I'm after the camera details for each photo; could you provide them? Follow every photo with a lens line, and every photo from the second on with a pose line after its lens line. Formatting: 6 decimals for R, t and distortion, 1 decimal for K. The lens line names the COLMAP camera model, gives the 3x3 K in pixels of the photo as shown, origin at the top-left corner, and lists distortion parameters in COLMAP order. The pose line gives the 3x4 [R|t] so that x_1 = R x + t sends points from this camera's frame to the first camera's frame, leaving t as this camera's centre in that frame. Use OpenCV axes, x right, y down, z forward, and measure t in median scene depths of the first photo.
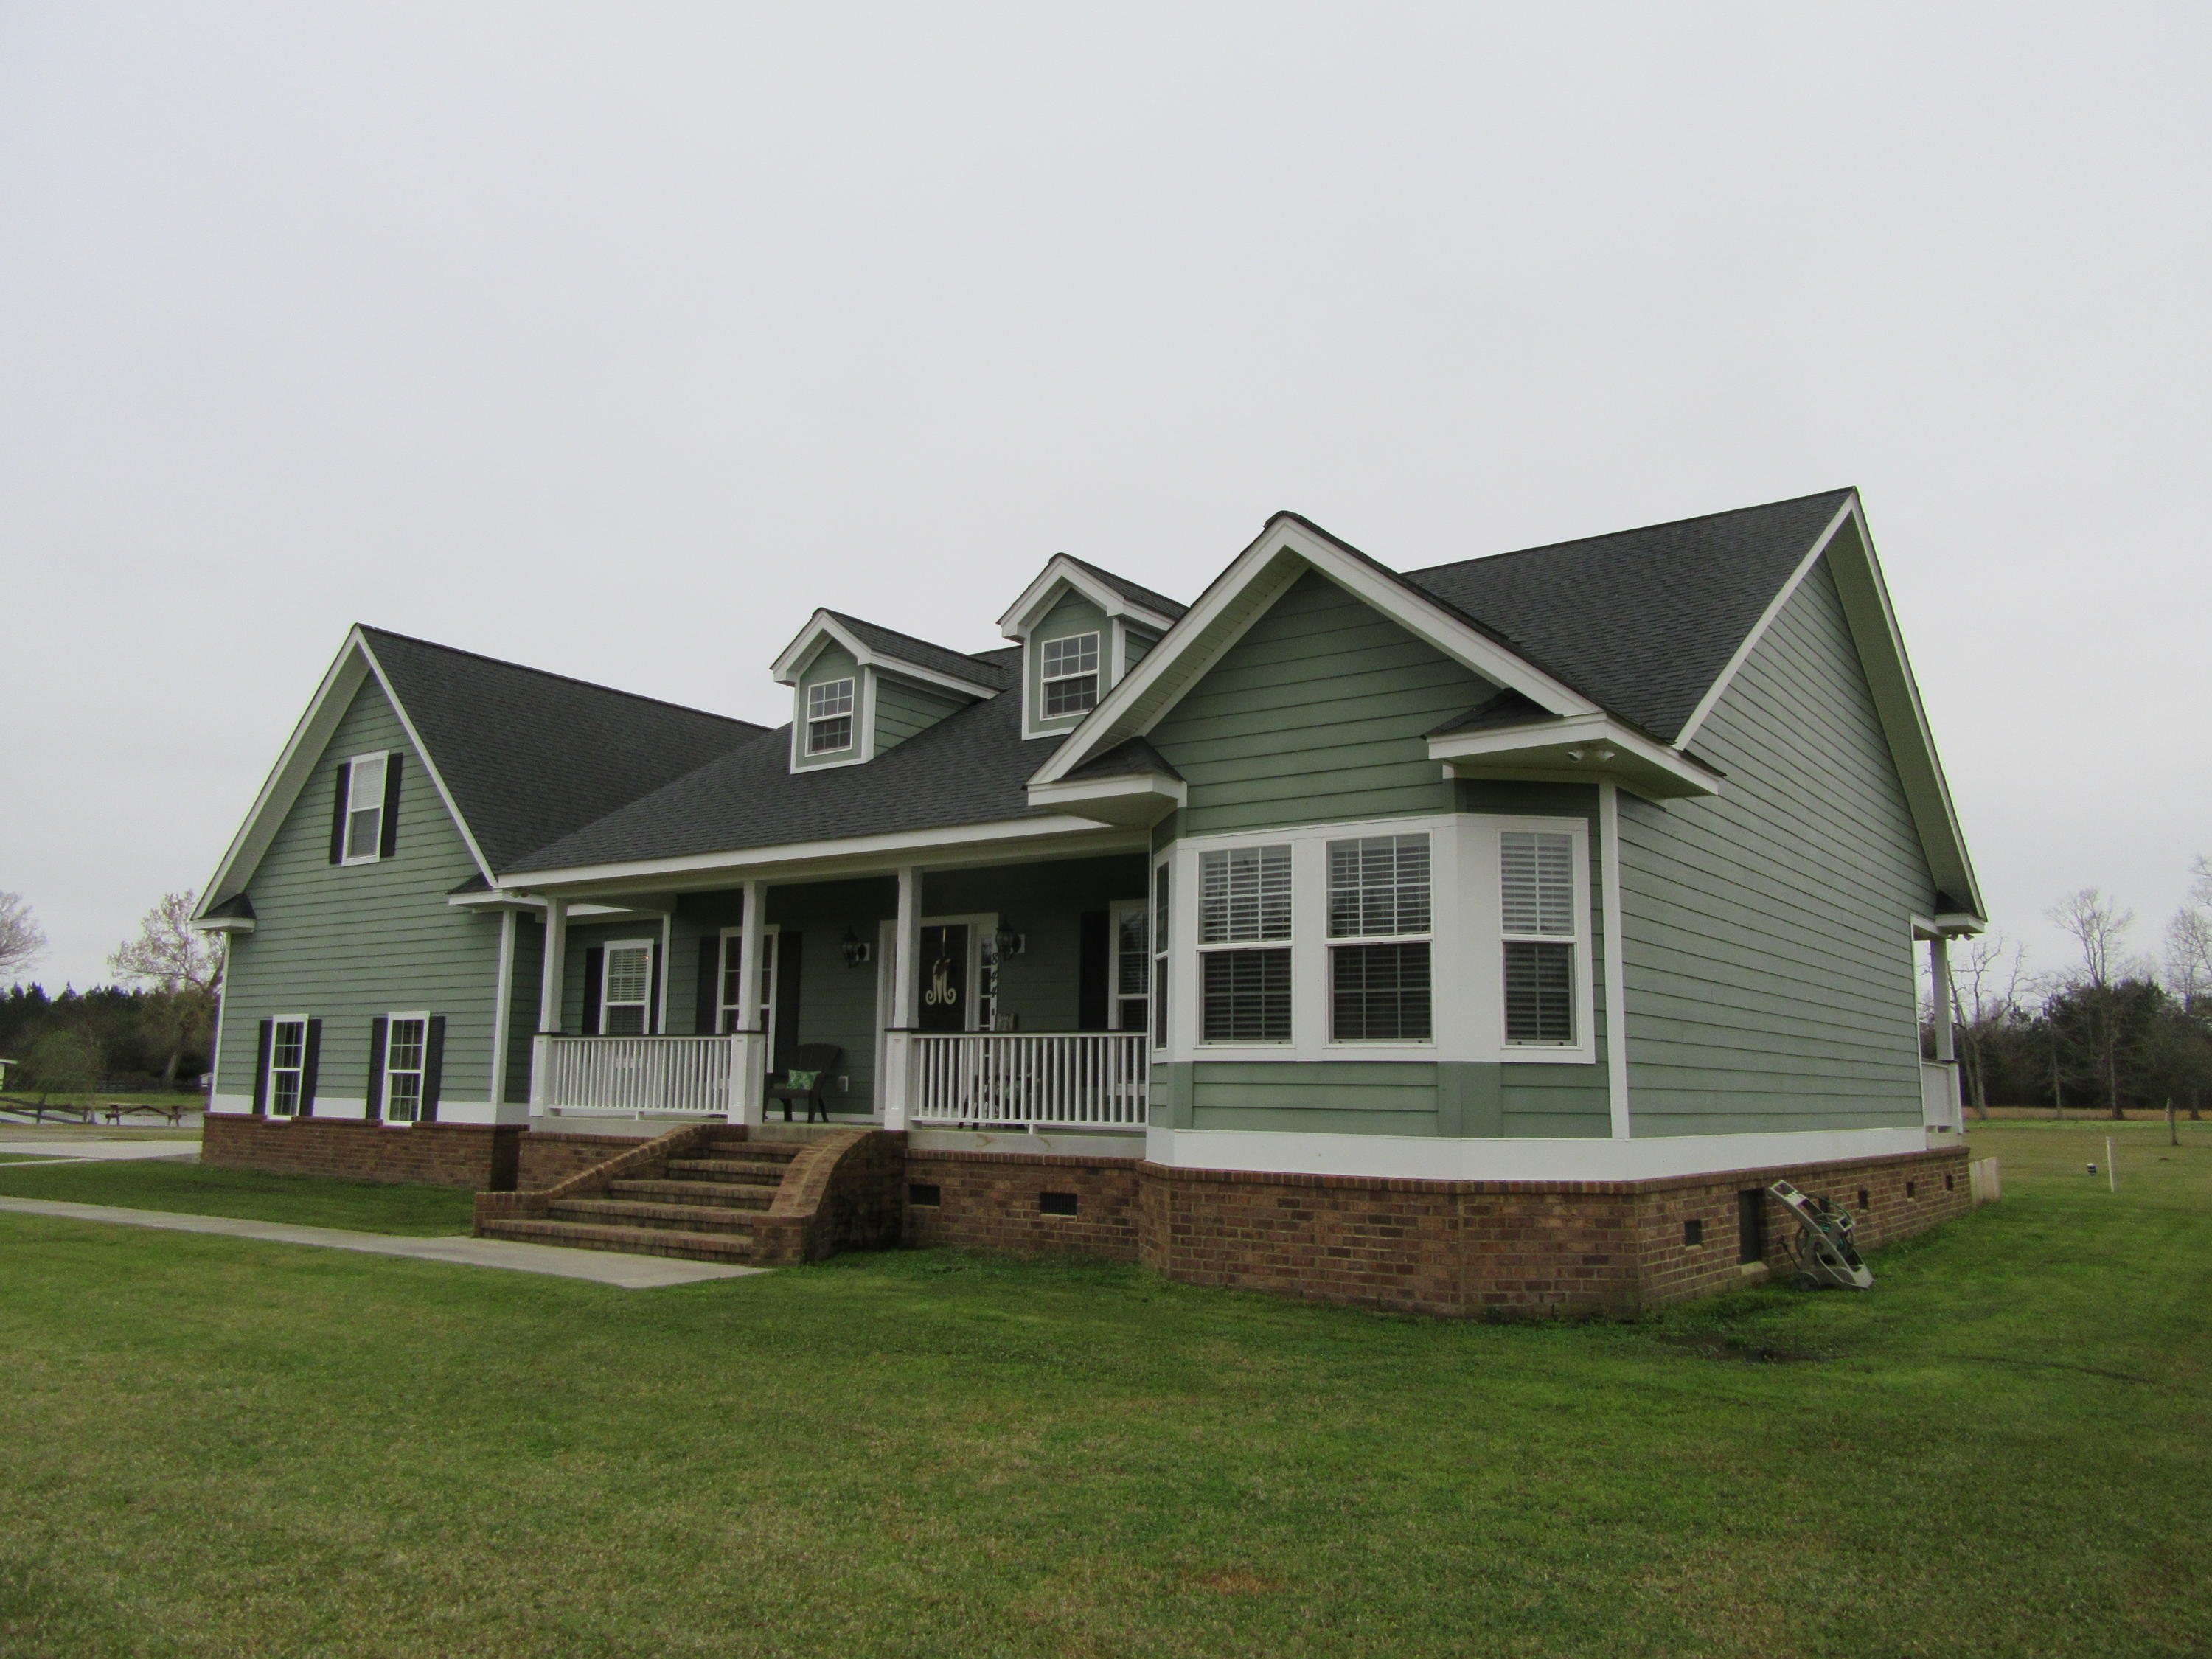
lens RADIAL K [[1646.6, 0, 1114.9], [0, 1646.6, 830.9], [0, 0, 1]] dist [-0.013369, 0.007118]
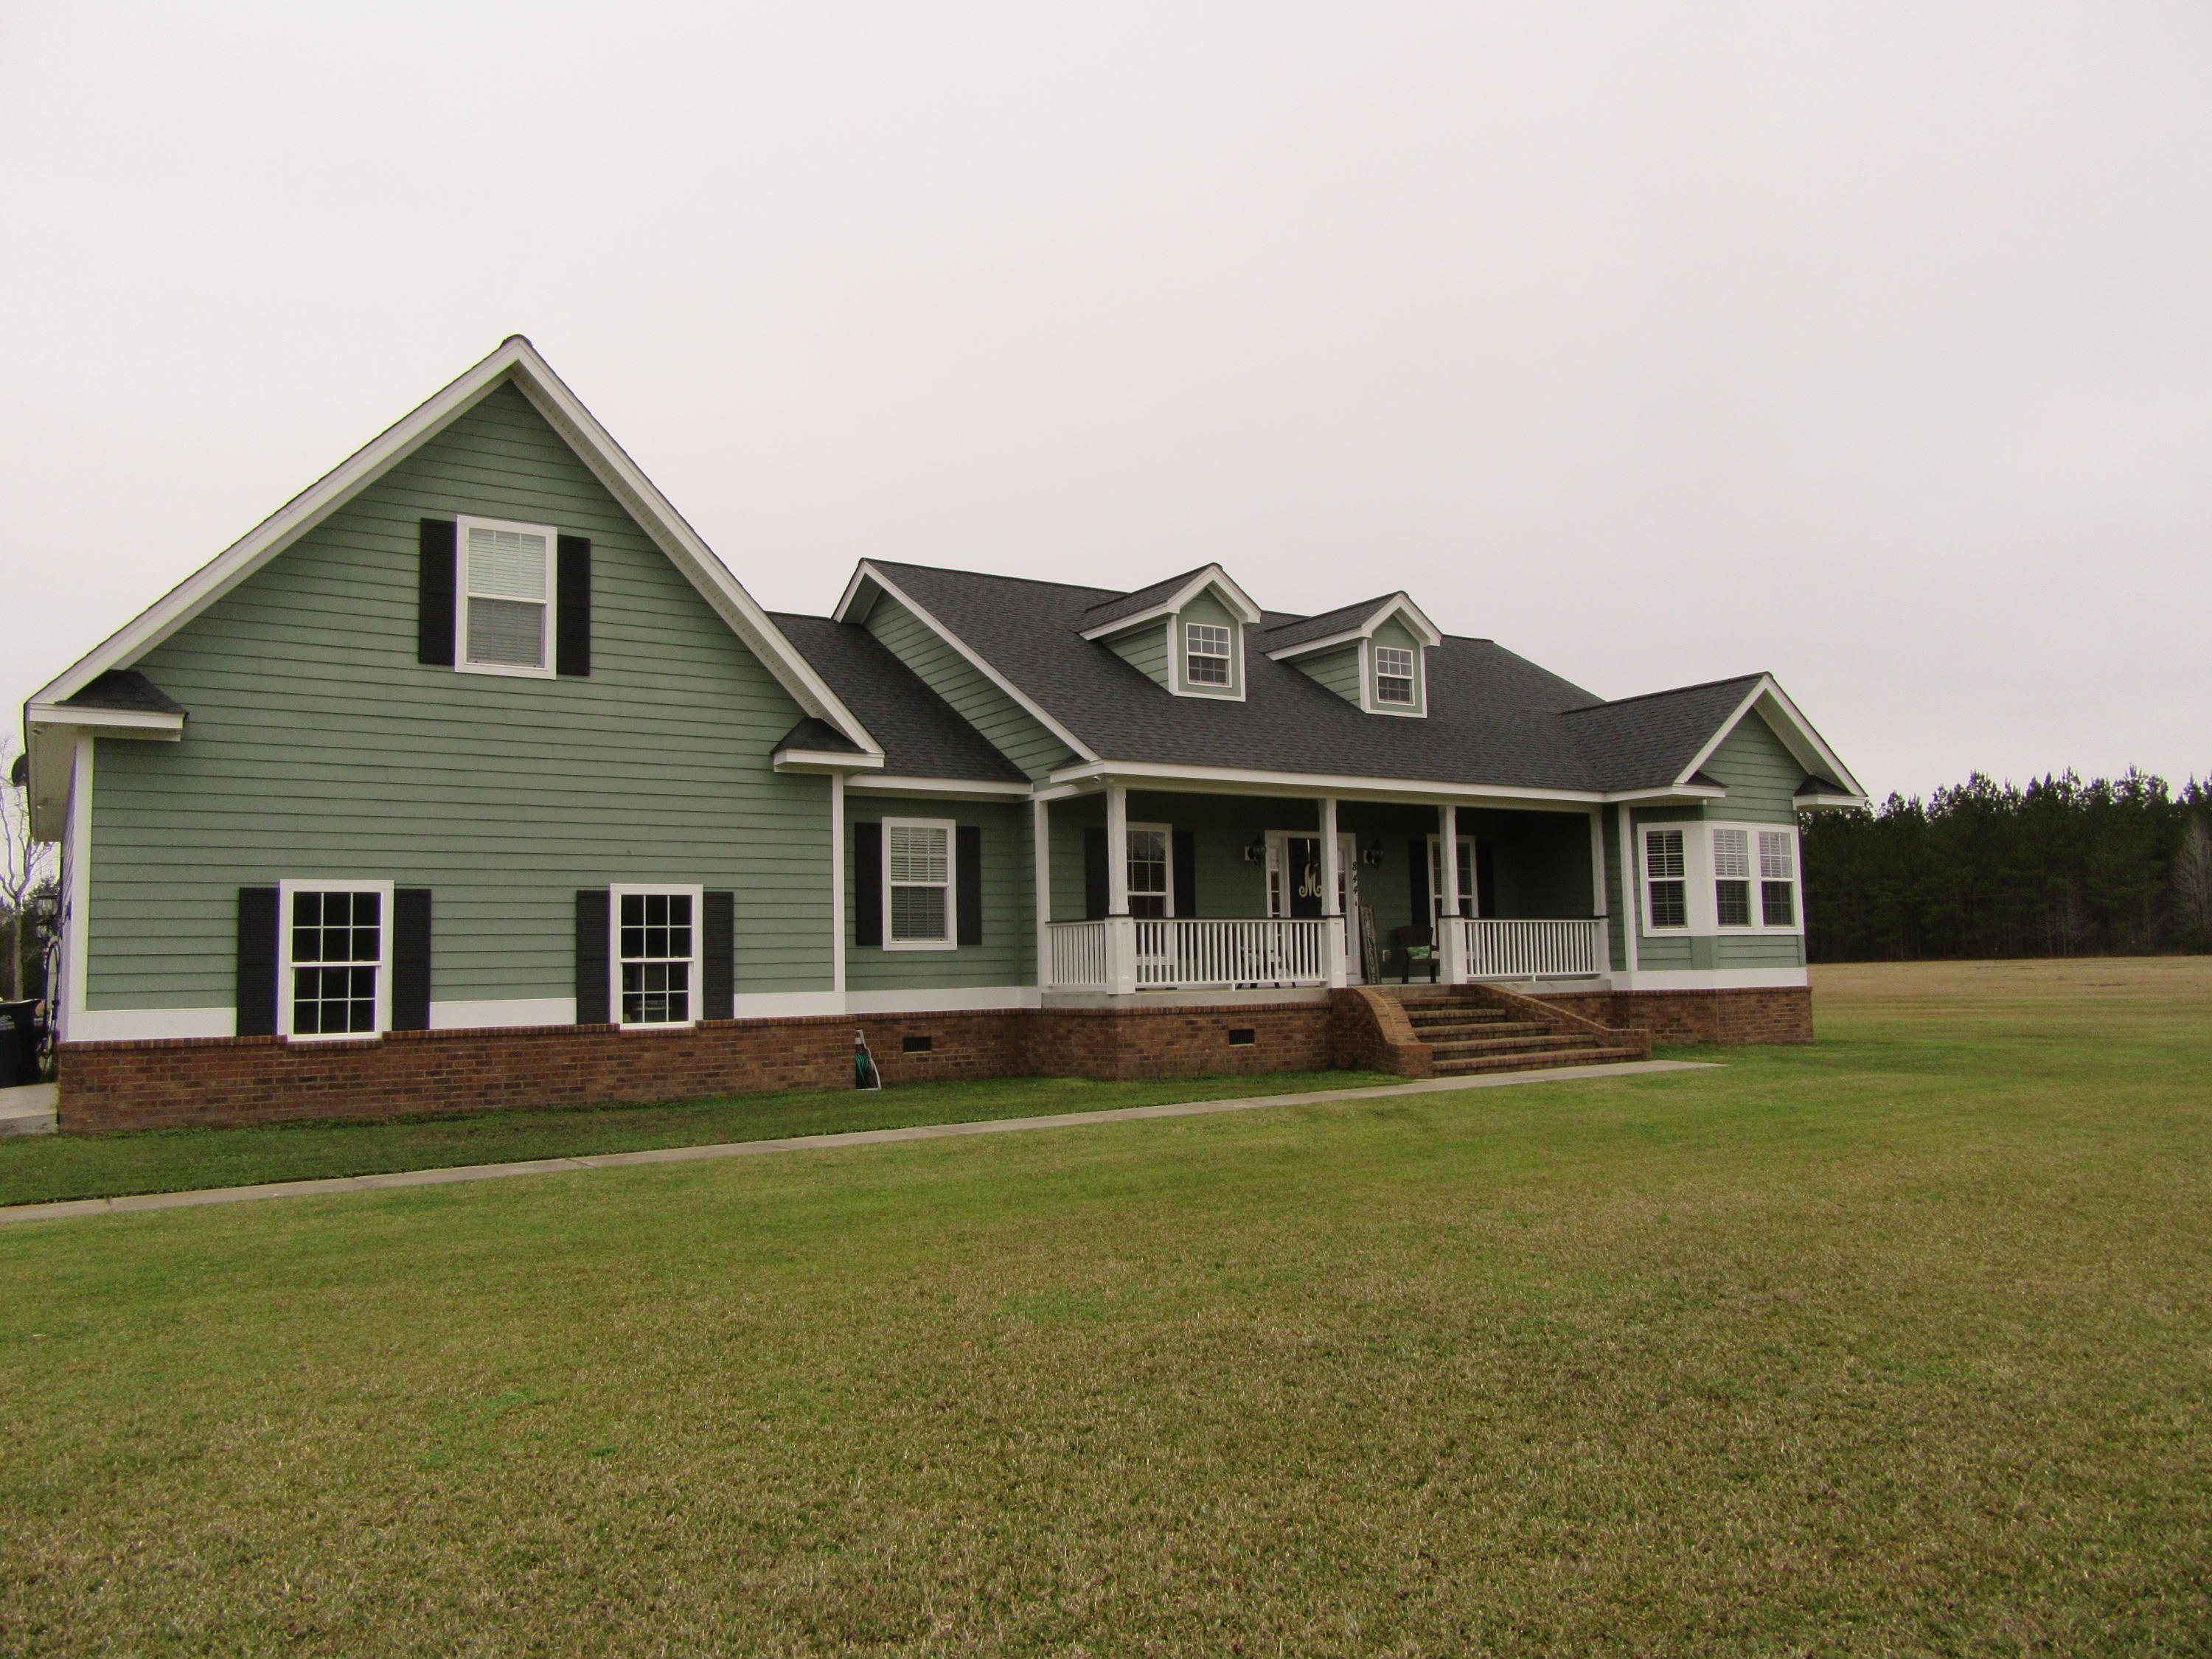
lens RADIAL K [[1626.7, 0, 1107.8], [0, 1626.7, 828.0], [0, 0, 1]] dist [-0.022498, 0.021576]
pose [[0.357160, 0.061817, 0.931995, -1.324130], [-0.119037, 0.992684, -0.020225, 0.090085], [-0.926427, -0.103718, 0.361906, 0.641135]]
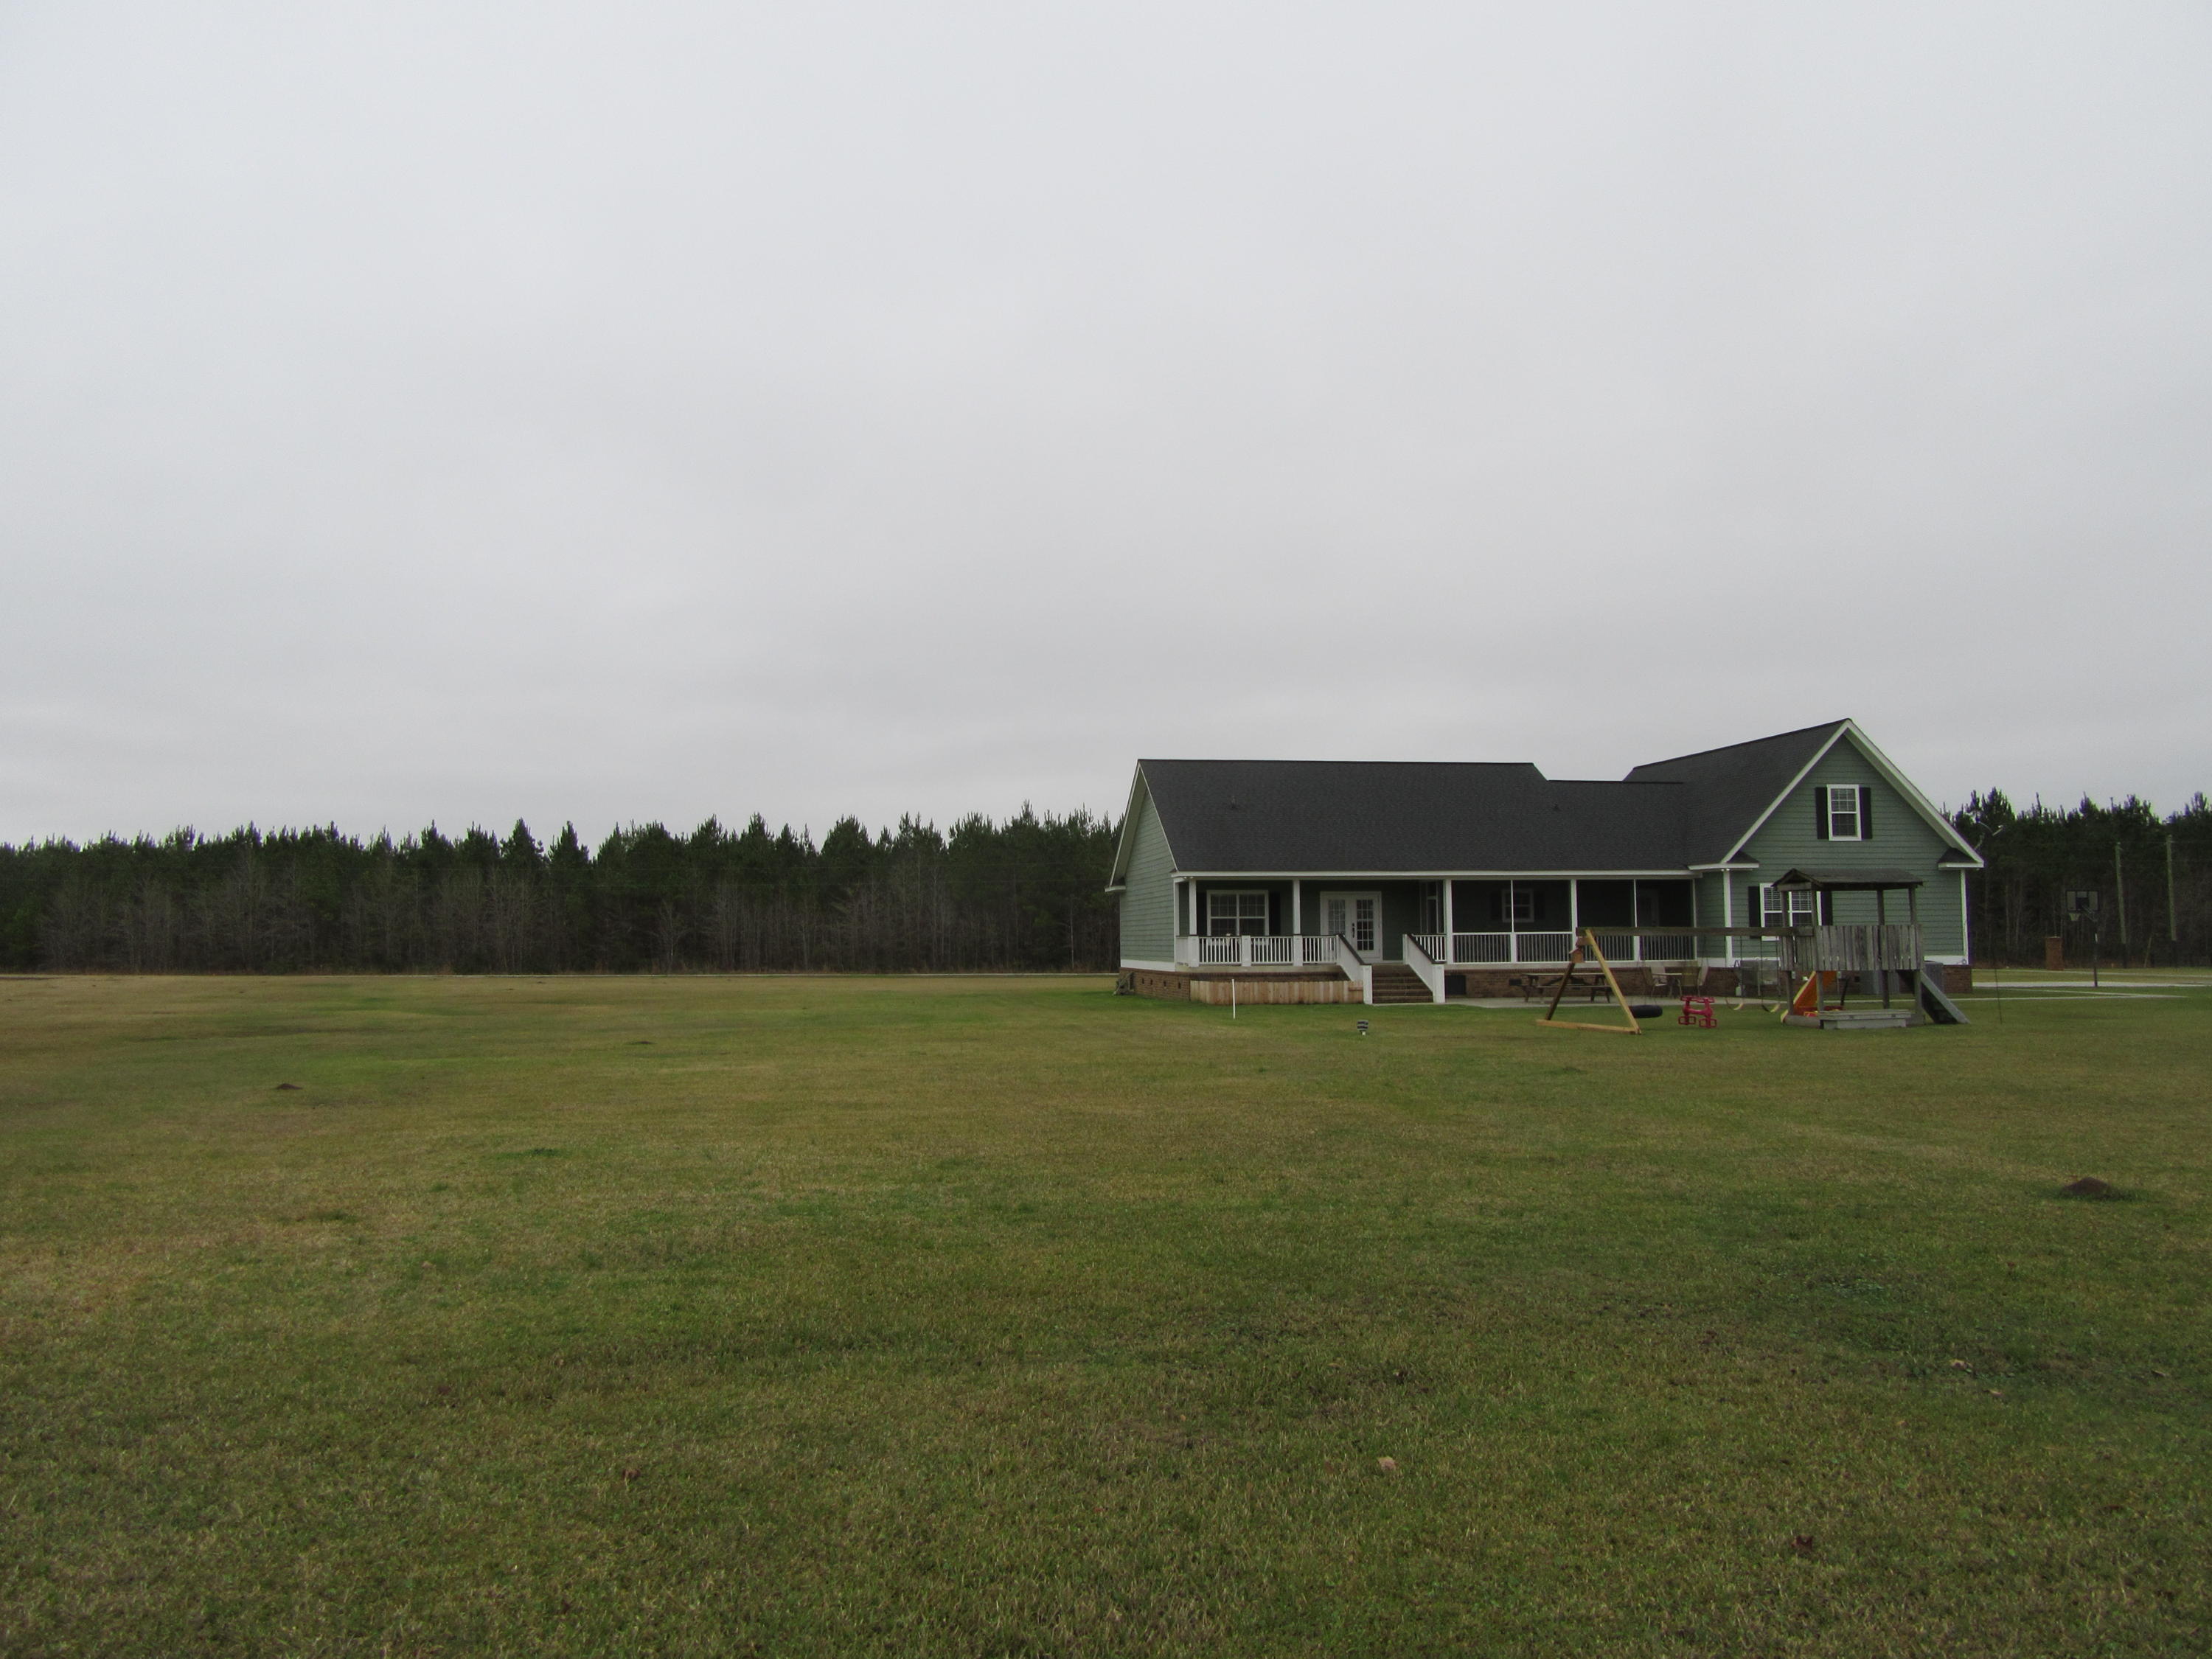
lens RADIAL K [[1646.6, 0, 1103.6], [0, 1646.6, 866.4], [0, 0, 1]] dist [-0.013369, 0.007118]
pose [[0.716388, 0.021303, 0.697377, -3.241183], [-0.089338, 0.994107, 0.061406, 0.012091], [-0.691959, -0.106293, 0.714069, 0.251869]]
